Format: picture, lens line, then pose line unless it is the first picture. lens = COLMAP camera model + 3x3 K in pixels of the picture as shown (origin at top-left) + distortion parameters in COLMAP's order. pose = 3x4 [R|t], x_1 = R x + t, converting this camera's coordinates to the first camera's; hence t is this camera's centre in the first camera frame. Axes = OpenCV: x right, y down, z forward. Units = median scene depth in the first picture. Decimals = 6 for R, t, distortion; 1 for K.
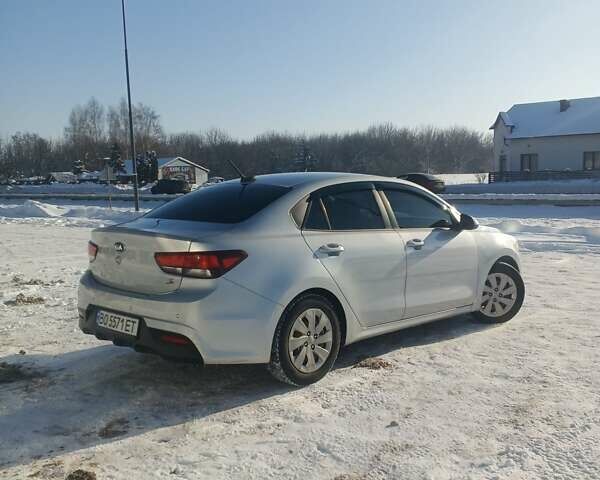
lens RADIAL K [[624.1, 0, 300.0], [0, 624.1, 240.0], [0, 0, 1]] dist [0.183559, -0.437143]
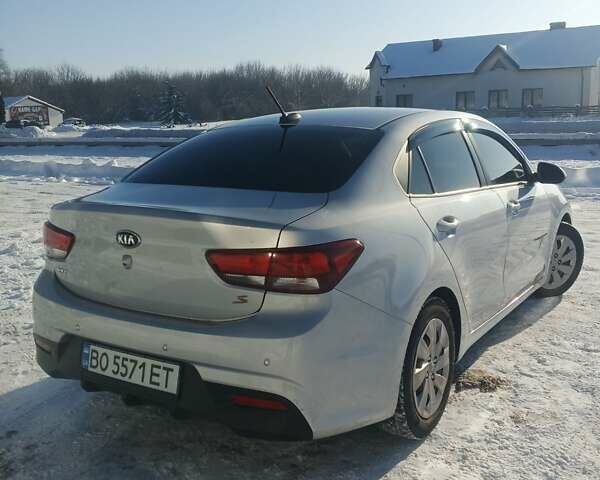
lens RADIAL K [[624.1, 0, 300.0], [0, 624.1, 240.0], [0, 0, 1]] dist [0.183559, -0.437143]
pose [[0.977396, -0.044930, 0.206586, -0.214405], [0.025992, 0.995281, 0.093488, -0.031880], [-0.209812, -0.086005, 0.973952, 0.349500]]
